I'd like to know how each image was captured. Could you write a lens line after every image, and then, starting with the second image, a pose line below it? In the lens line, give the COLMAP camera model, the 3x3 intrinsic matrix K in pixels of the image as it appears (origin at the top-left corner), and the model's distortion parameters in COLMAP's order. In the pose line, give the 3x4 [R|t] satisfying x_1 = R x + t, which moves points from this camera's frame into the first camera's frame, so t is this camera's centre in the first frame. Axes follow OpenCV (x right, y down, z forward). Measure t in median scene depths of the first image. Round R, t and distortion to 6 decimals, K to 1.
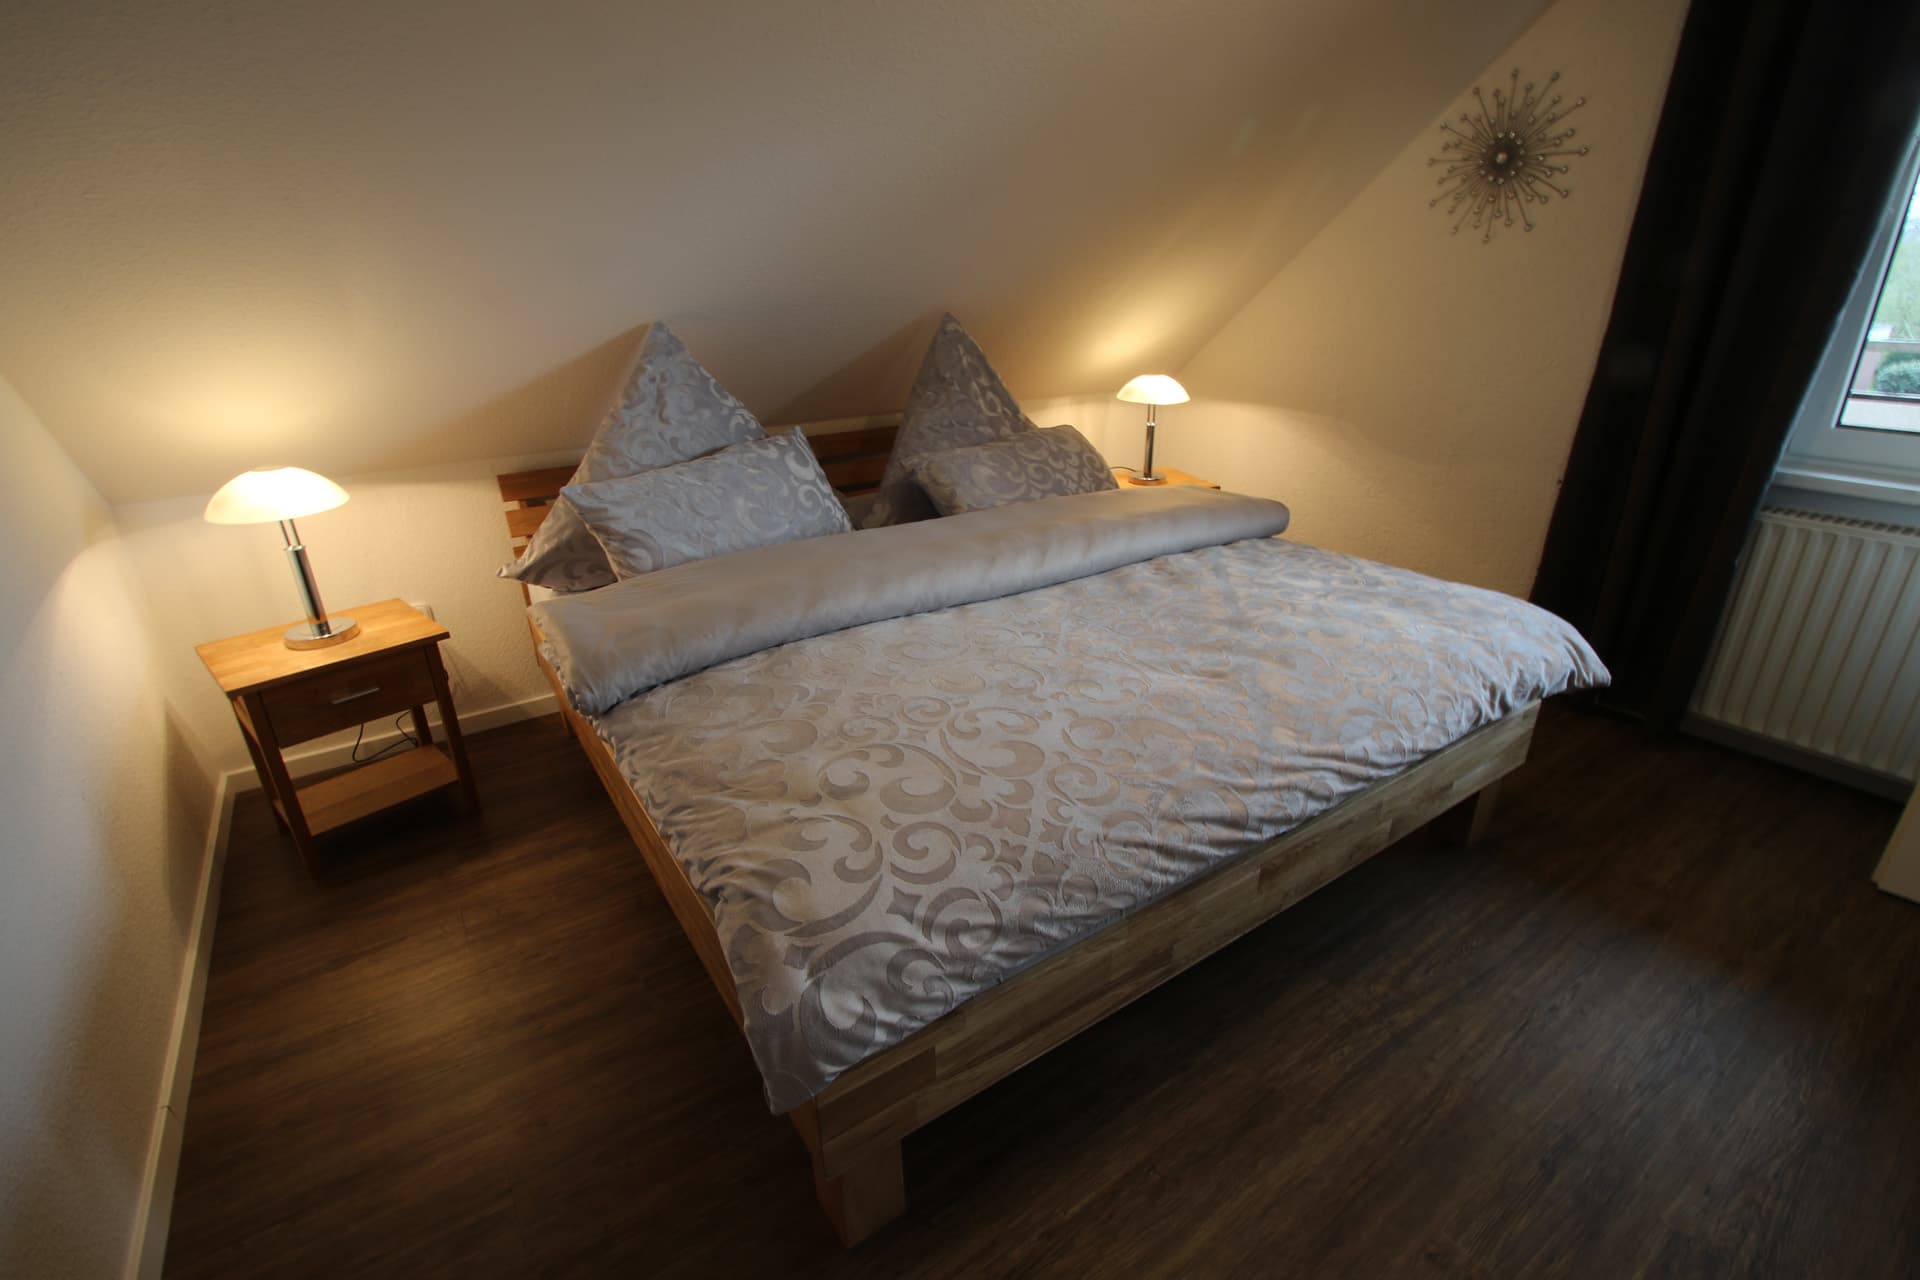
lens RADIAL K [[876.0, 0, 962.3], [0, 876.0, 638.7], [0, 0, 1]] dist [-0.022235, 0.001306]
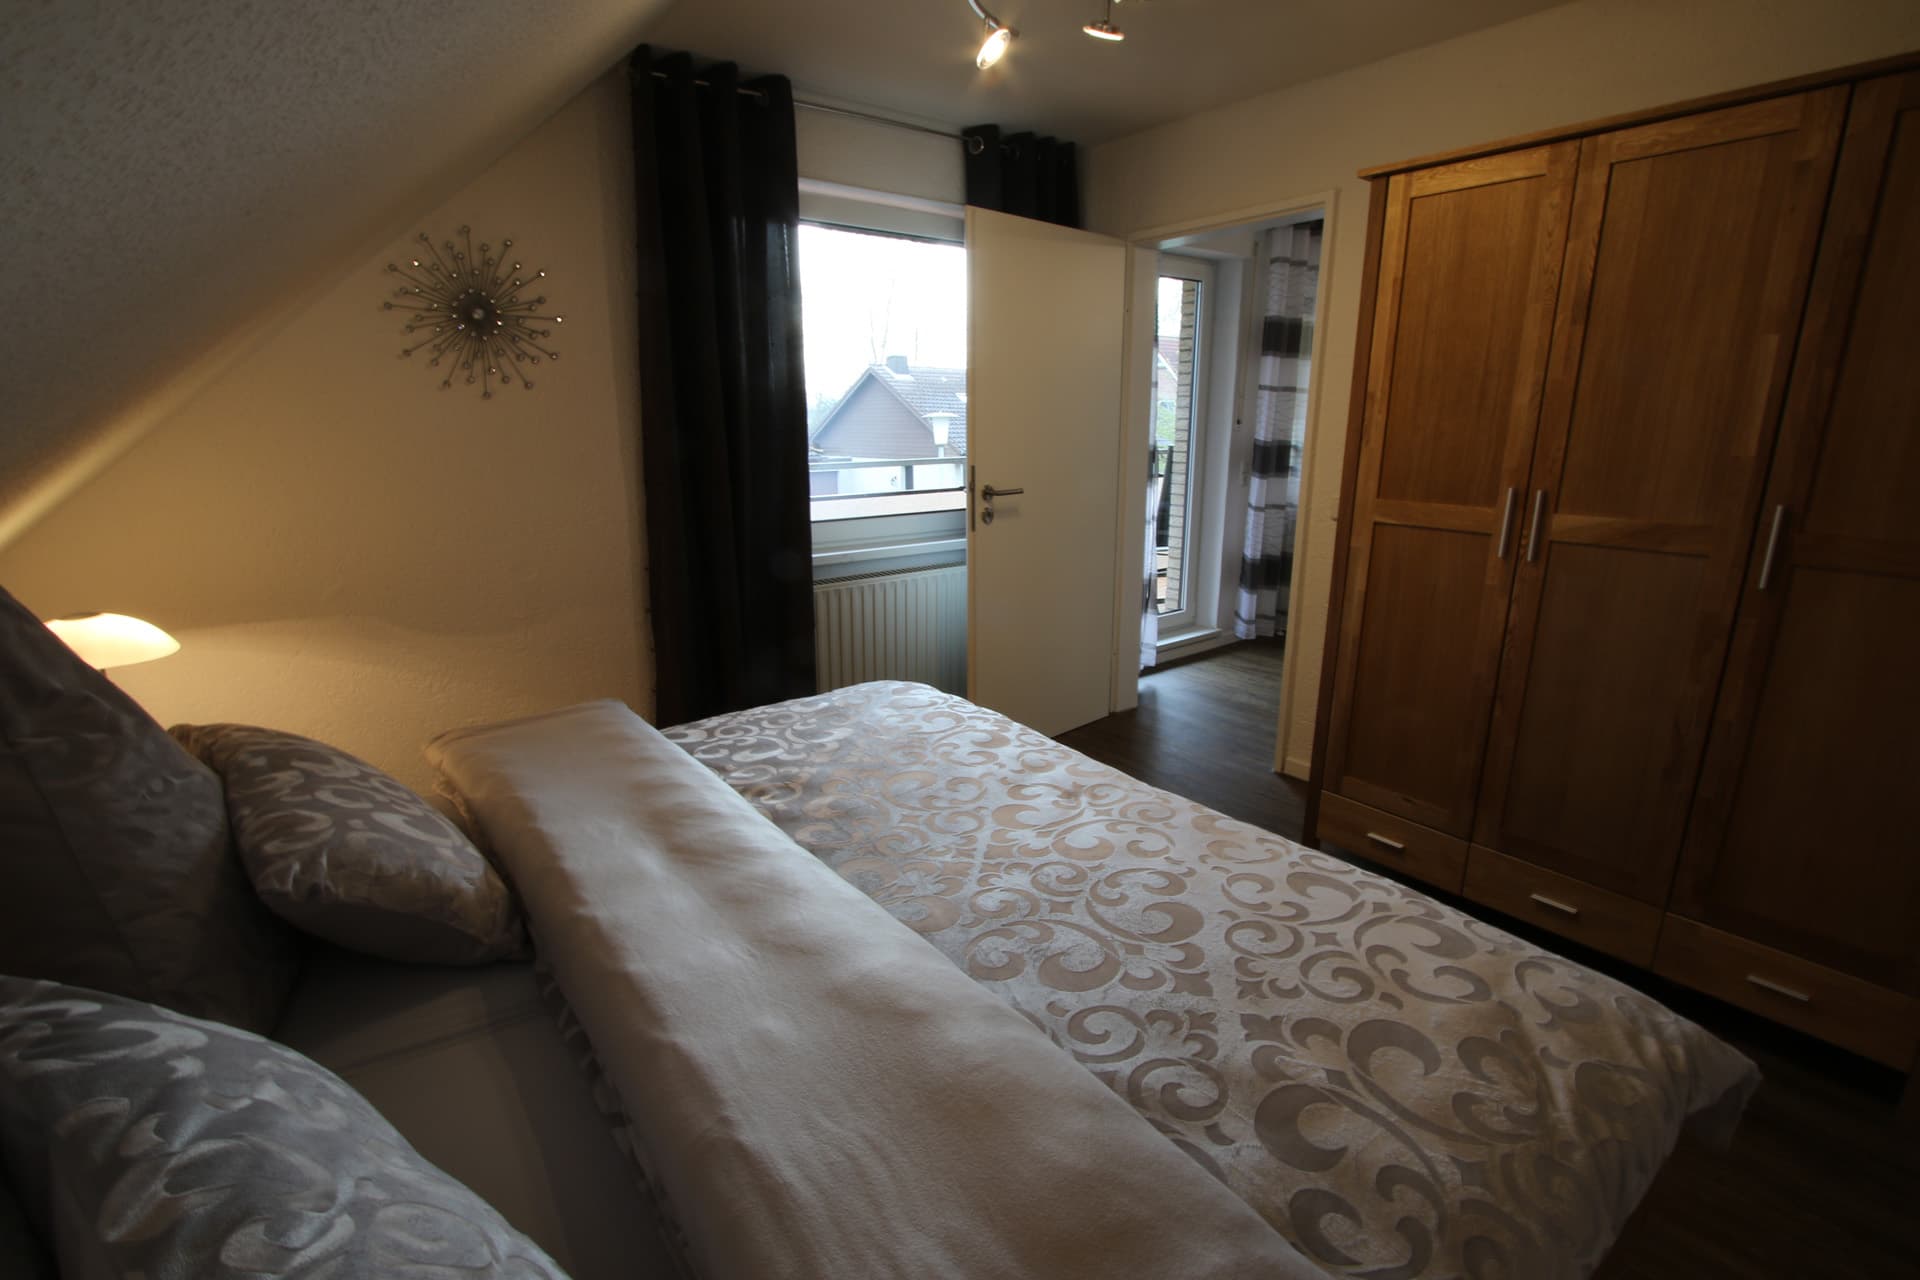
lens RADIAL K [[876.0, 0, 961.5], [0, 876.0, 644.3], [0, 0, 1]] dist [-0.022235, 0.001306]
pose [[-0.049271, -0.235978, 0.970509, -0.425573], [0.390721, 0.889698, 0.236165, -0.261545], [-0.919190, 0.390834, 0.048366, 0.631282]]
